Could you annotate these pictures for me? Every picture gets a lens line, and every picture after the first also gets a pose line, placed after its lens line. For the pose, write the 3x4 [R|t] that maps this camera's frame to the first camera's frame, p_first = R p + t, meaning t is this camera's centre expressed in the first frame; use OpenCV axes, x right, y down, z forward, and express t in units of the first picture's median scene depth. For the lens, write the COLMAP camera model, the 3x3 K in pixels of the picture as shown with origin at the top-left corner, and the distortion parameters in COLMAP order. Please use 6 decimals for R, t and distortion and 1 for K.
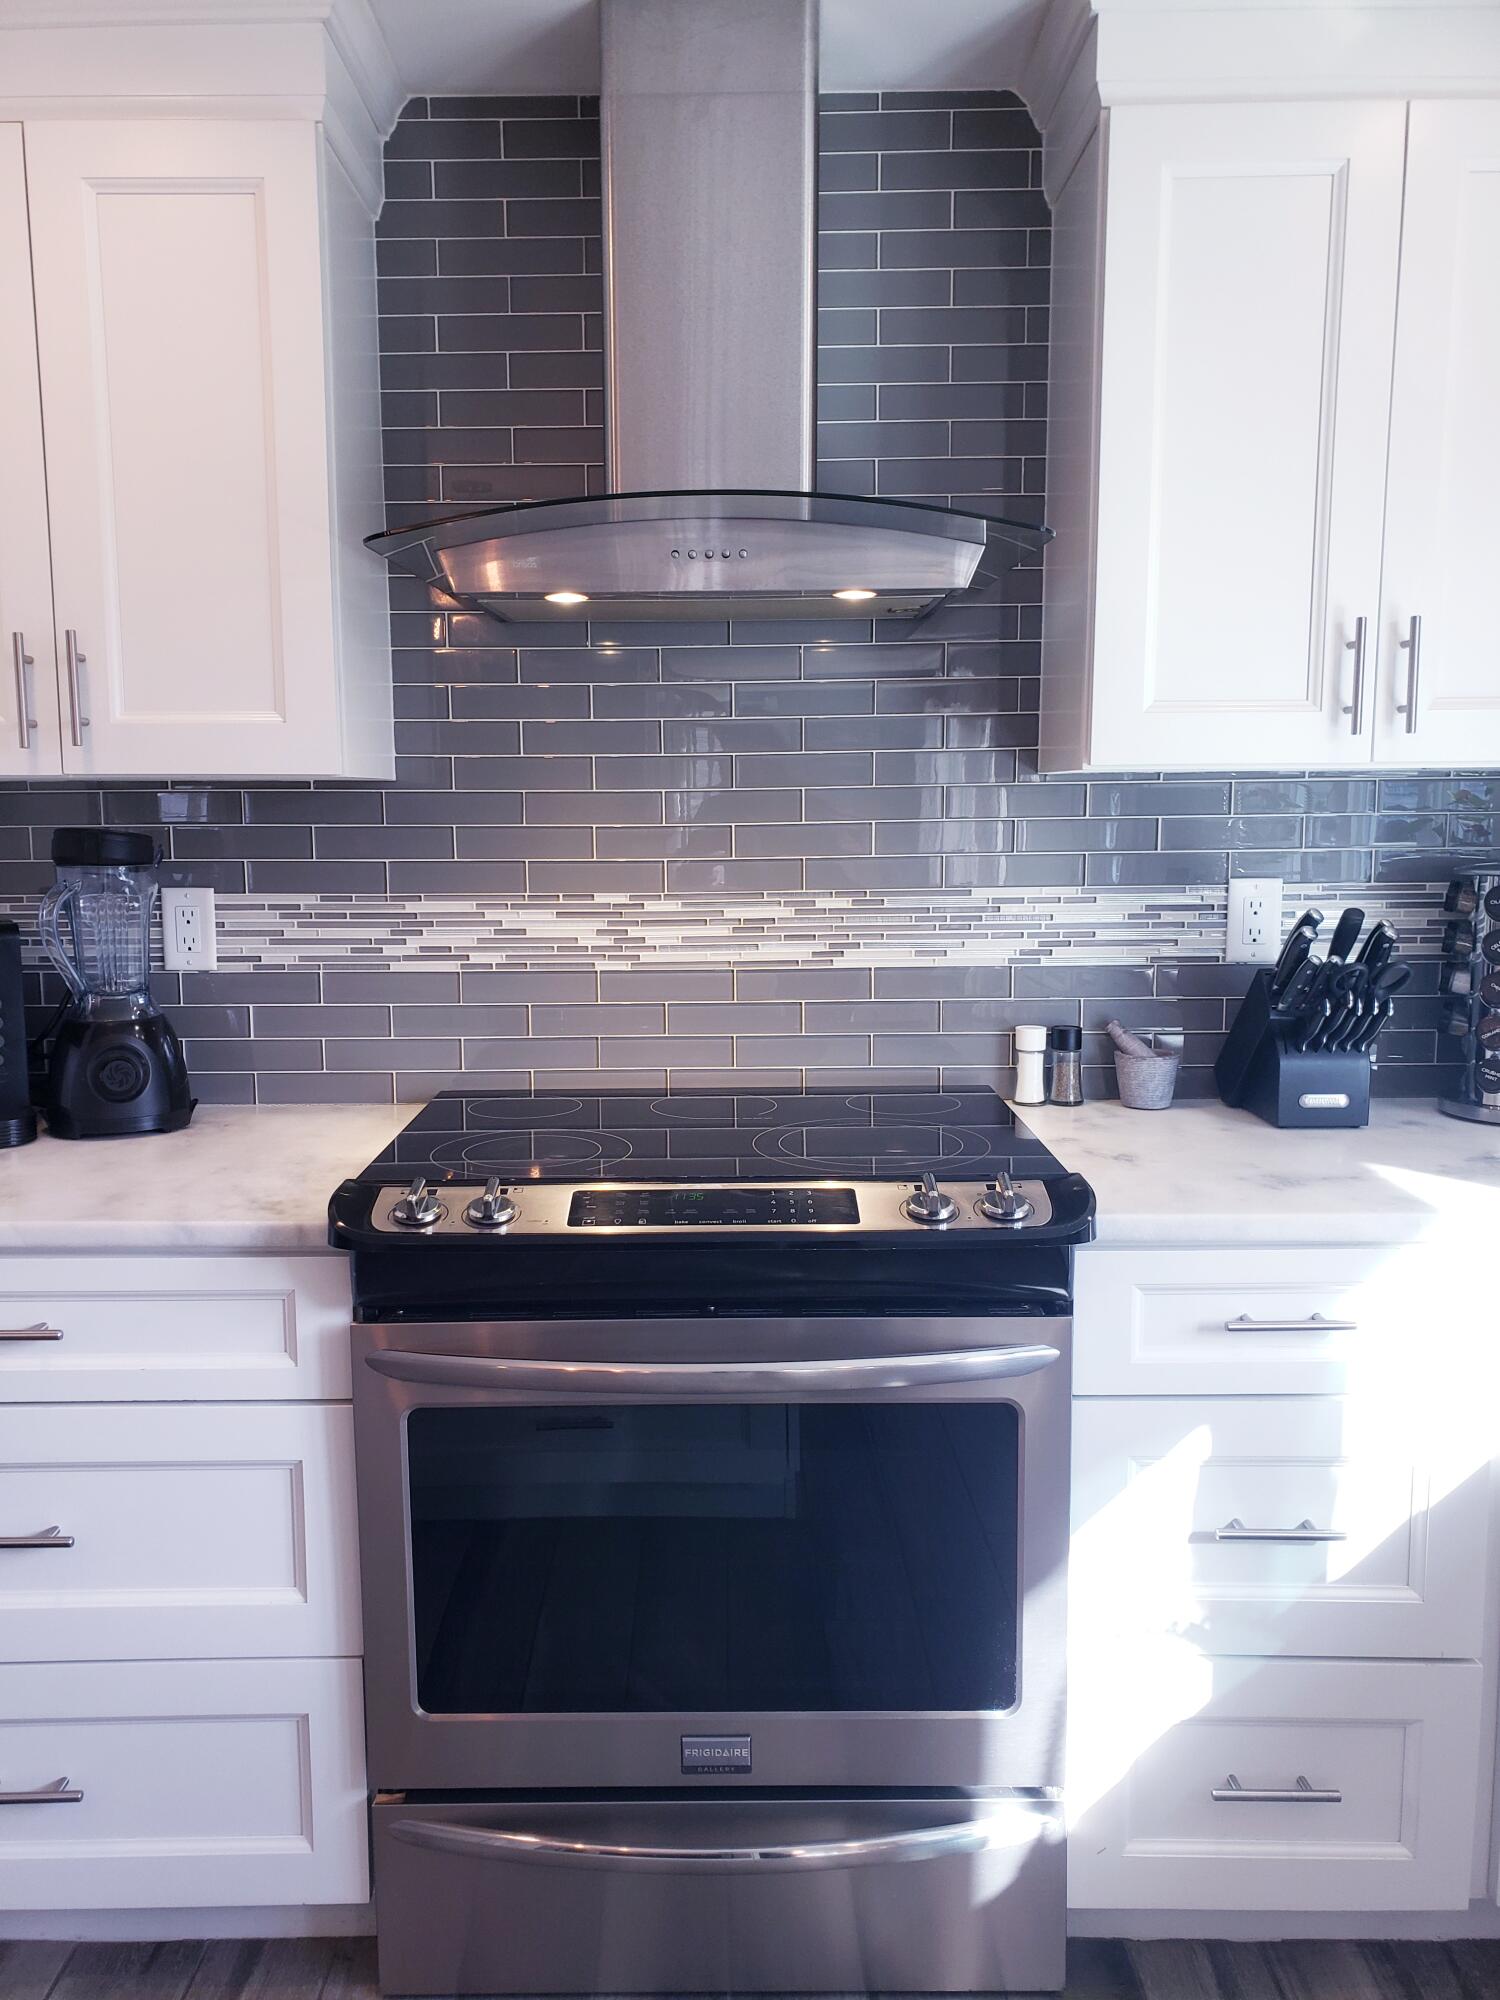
lens RADIAL K [[1591.7, 0, 723.6], [0, 1591.7, 1003.4], [0, 0, 1]] dist [0.141635, -0.284844]
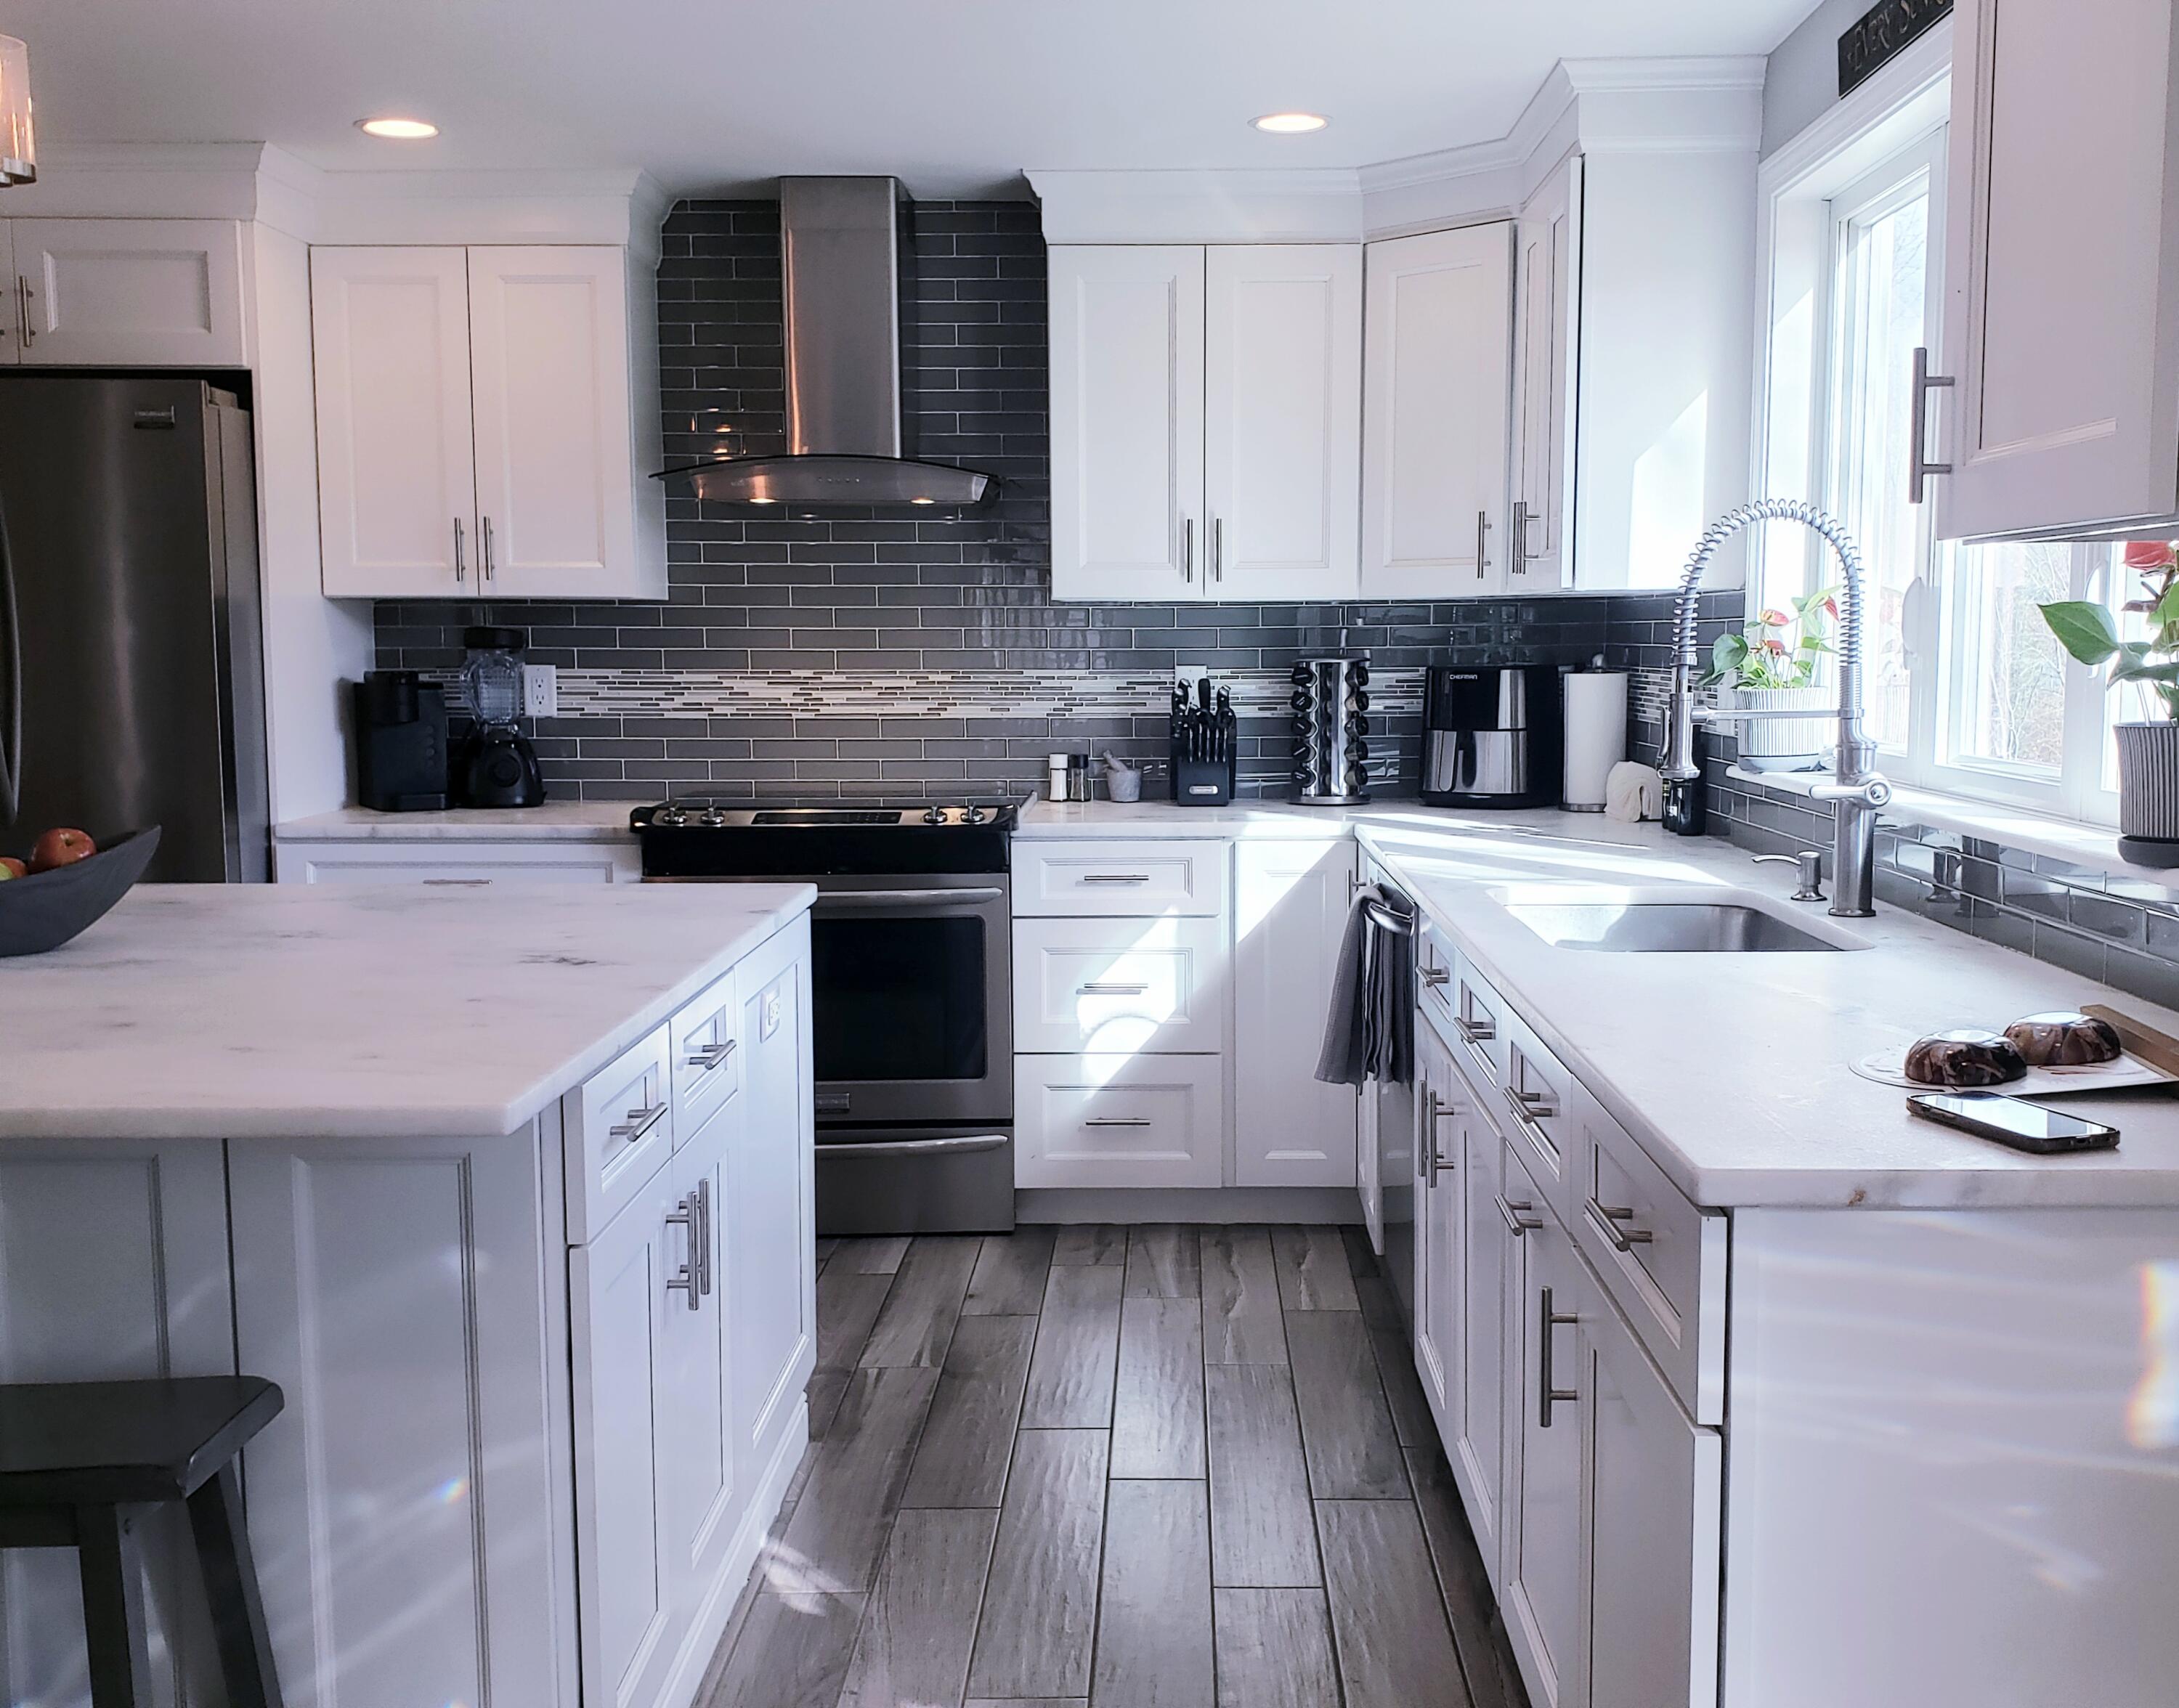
lens RADIAL K [[2242.5, 0, 1190.4], [0, 2242.5, 903.1], [0, 0, 1]] dist [0.178213, -0.457627]
pose [[0.999790, 0.004023, 0.020072, 0.282602], [-0.003968, 0.999988, -0.002746, 0.174115], [-0.020082, 0.002666, 0.999795, -1.317257]]
